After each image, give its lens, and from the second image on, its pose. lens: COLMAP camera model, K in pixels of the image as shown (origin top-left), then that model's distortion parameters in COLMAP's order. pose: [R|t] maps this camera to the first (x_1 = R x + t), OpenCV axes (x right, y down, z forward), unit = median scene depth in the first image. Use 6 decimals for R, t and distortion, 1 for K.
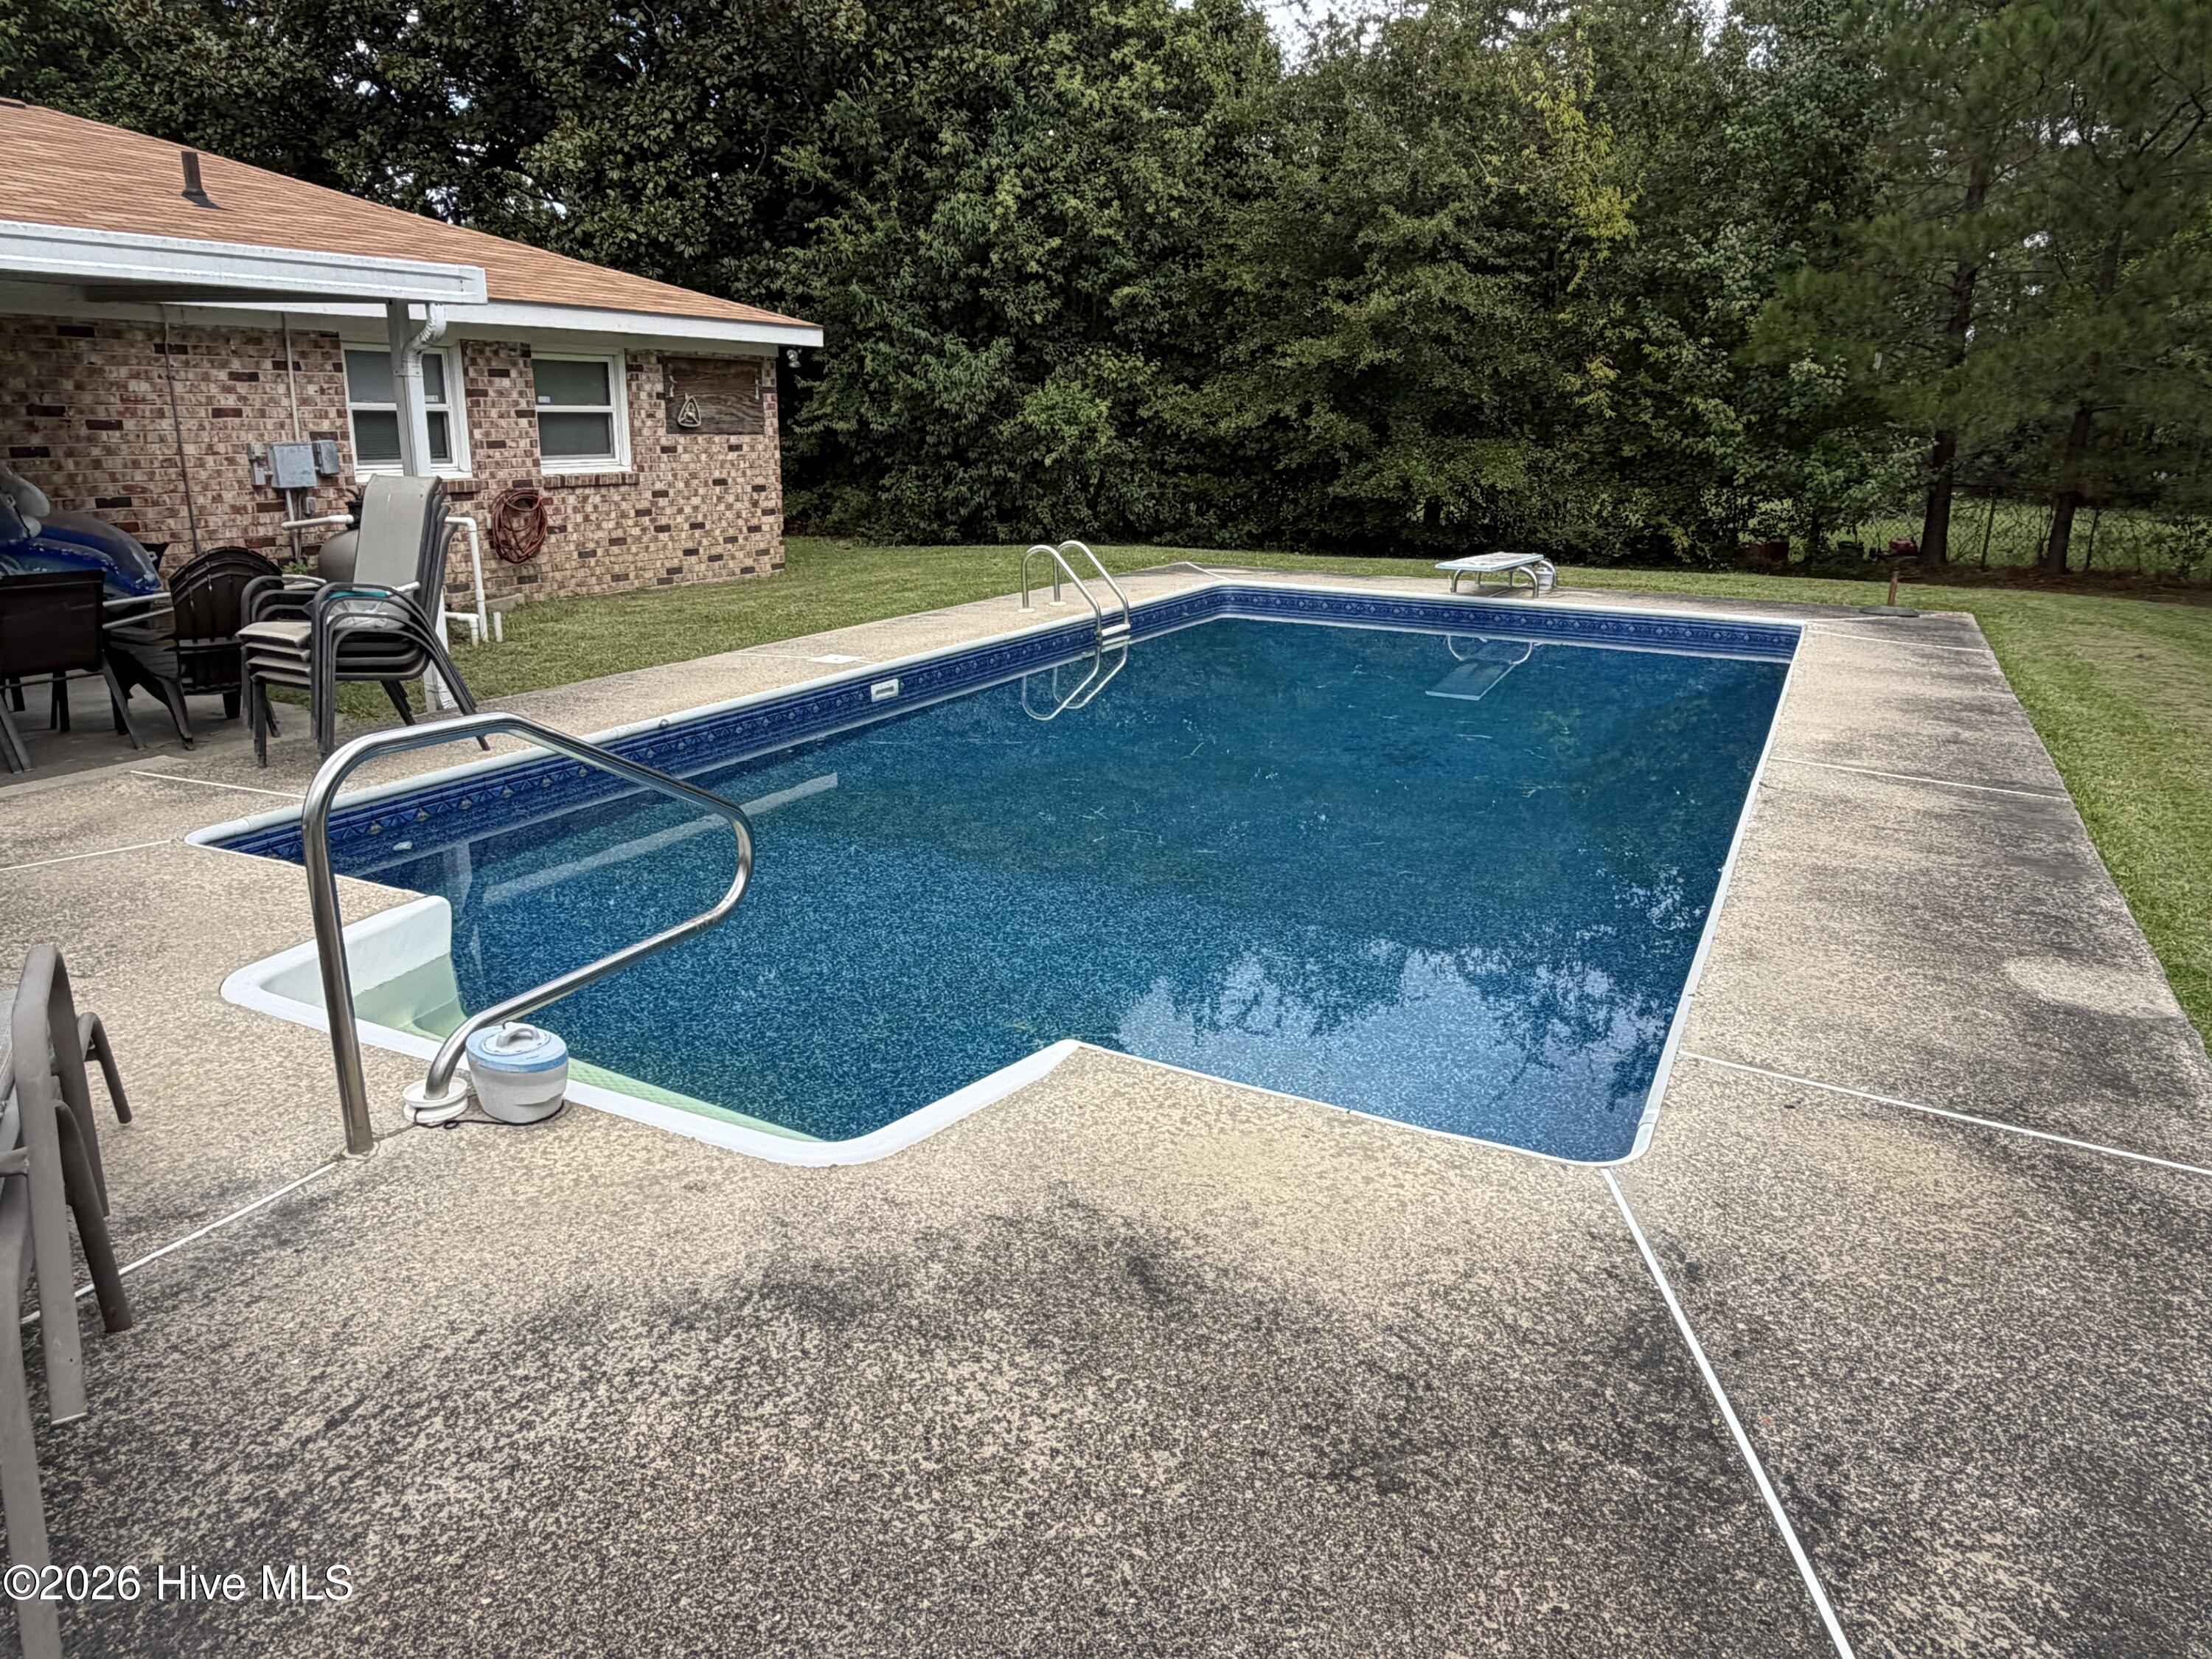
lens RADIAL K [[1484.2, 0, 1102.8], [0, 1484.2, 821.2], [0, 0, 1]] dist [-0.000860, 0.002963]
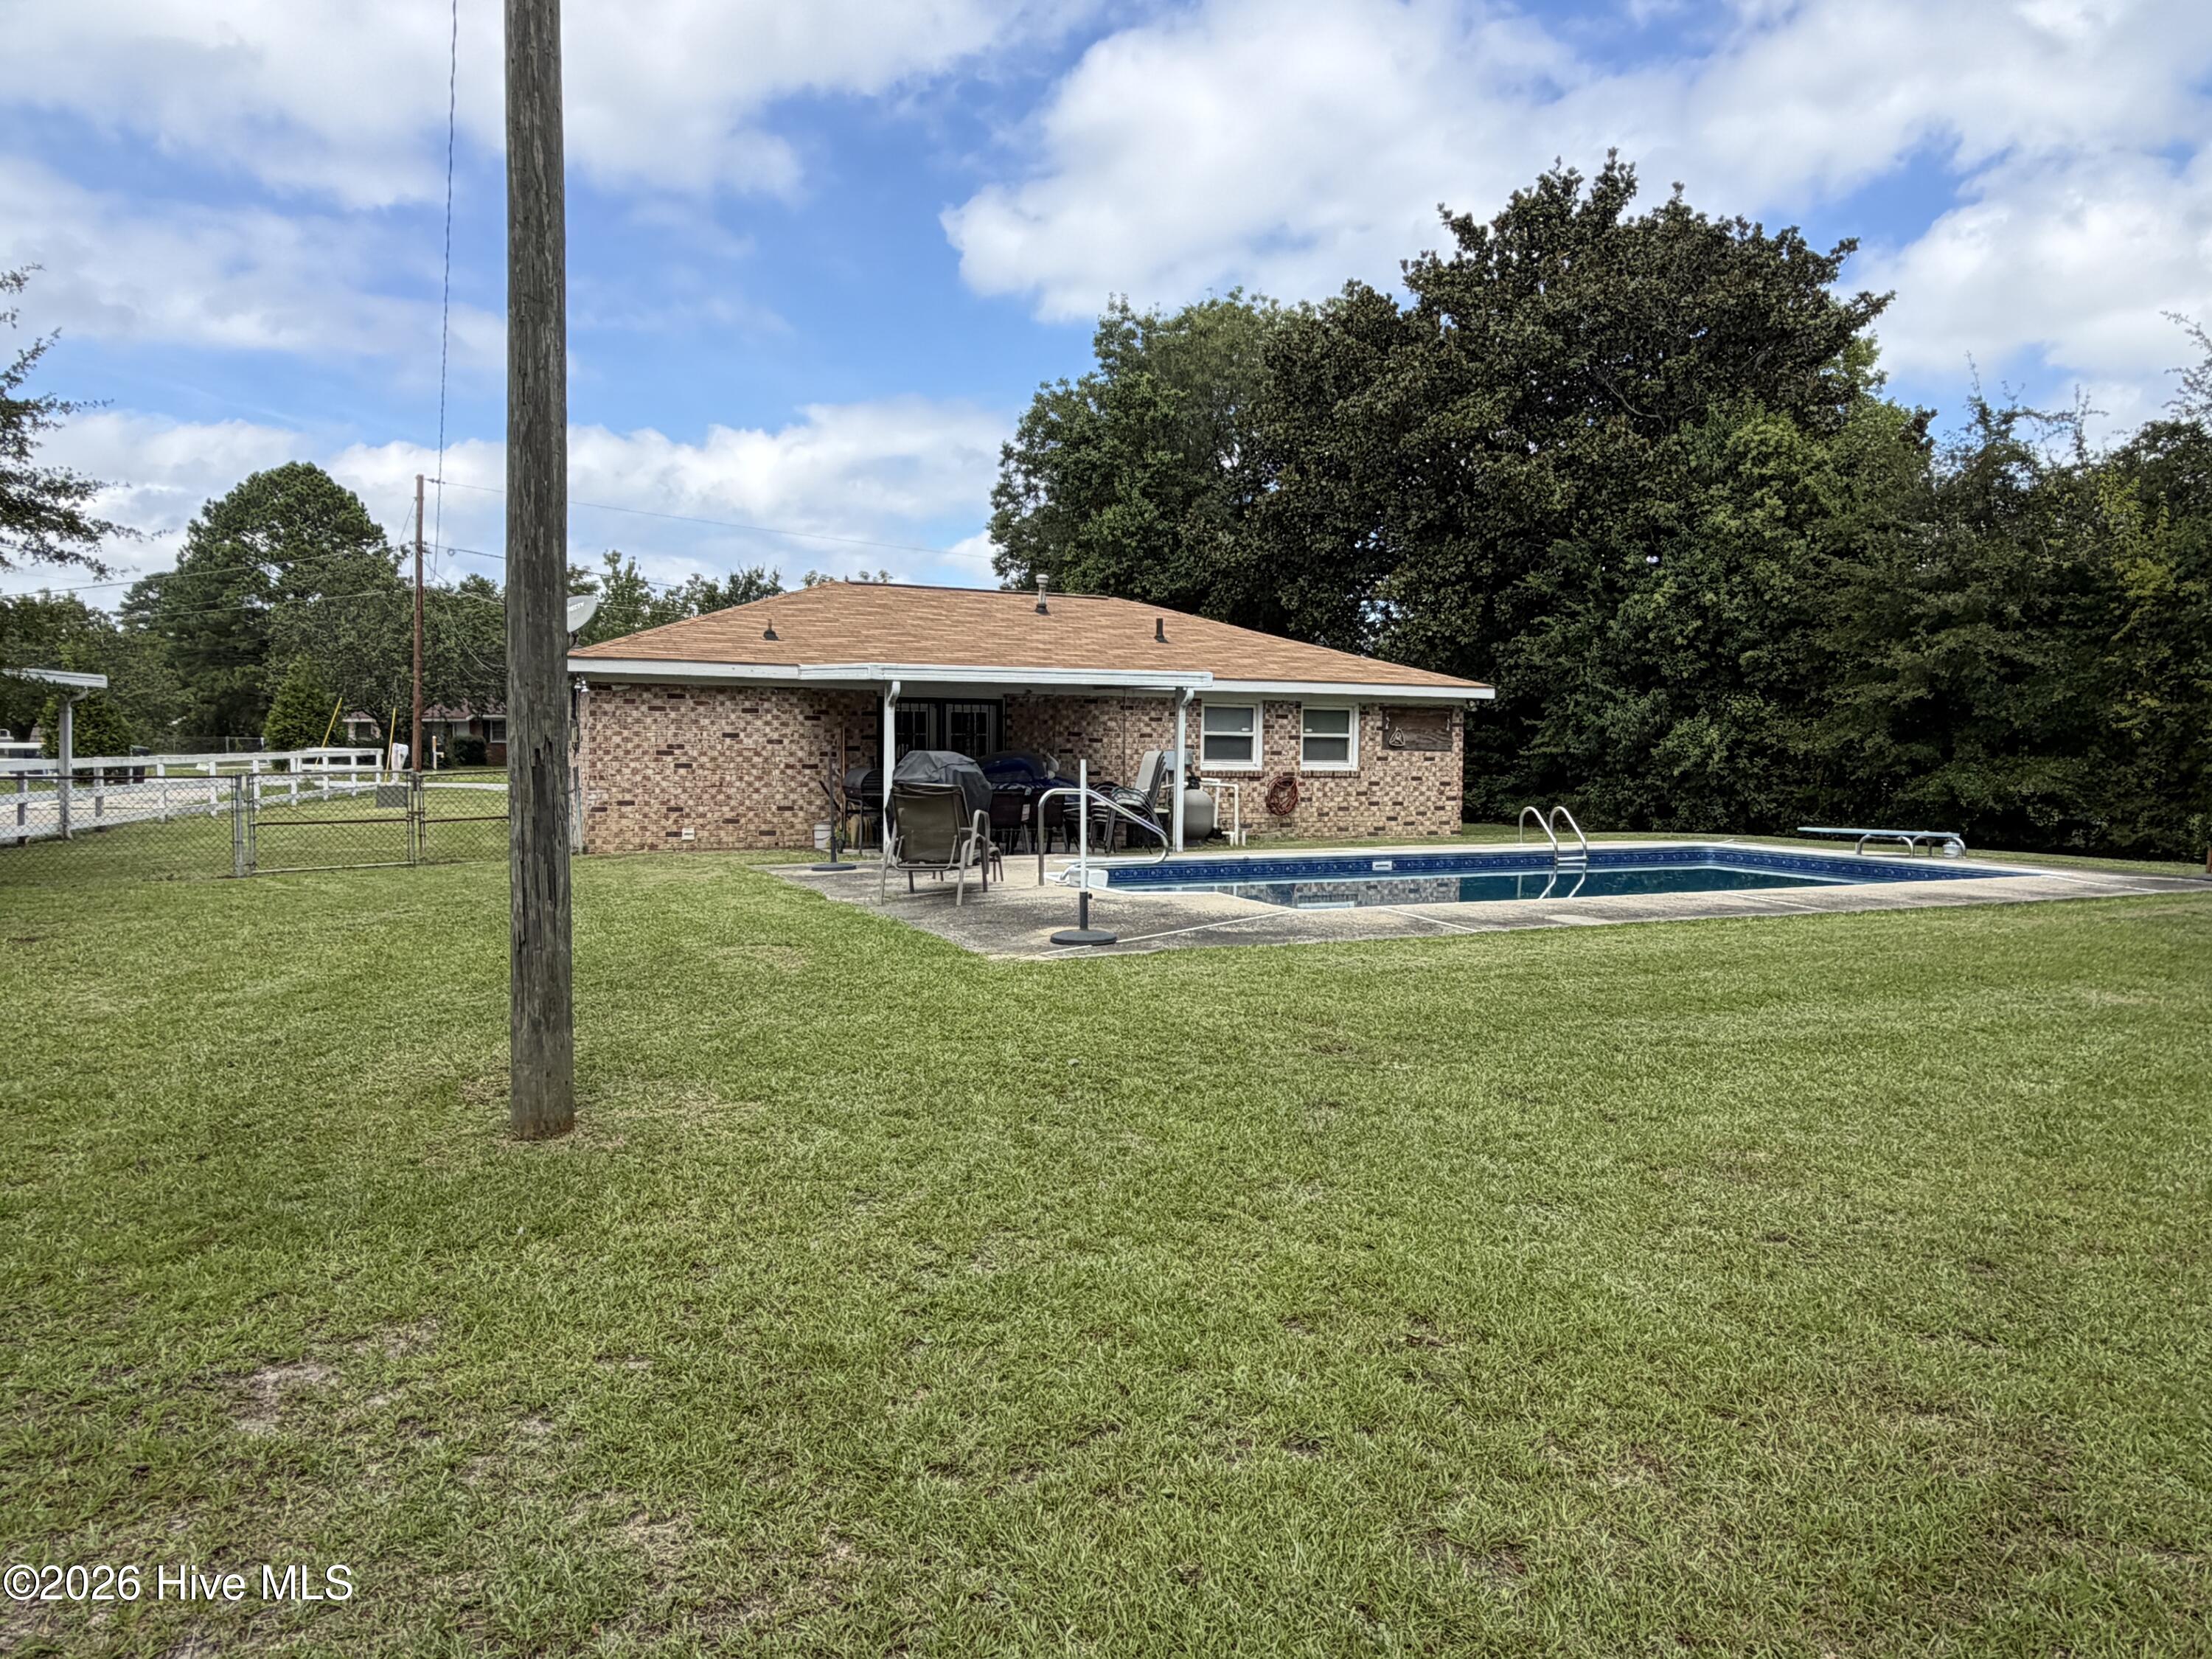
lens RADIAL K [[1484.2, 0, 1102.8], [0, 1484.2, 821.2], [0, 0, 1]] dist [-0.000860, 0.002963]
pose [[0.794079, 0.025440, -0.607282, 0.449661], [-0.162555, 0.971618, -0.171854, 0.151385], [0.585674, 0.235182, 0.775677, -0.453959]]
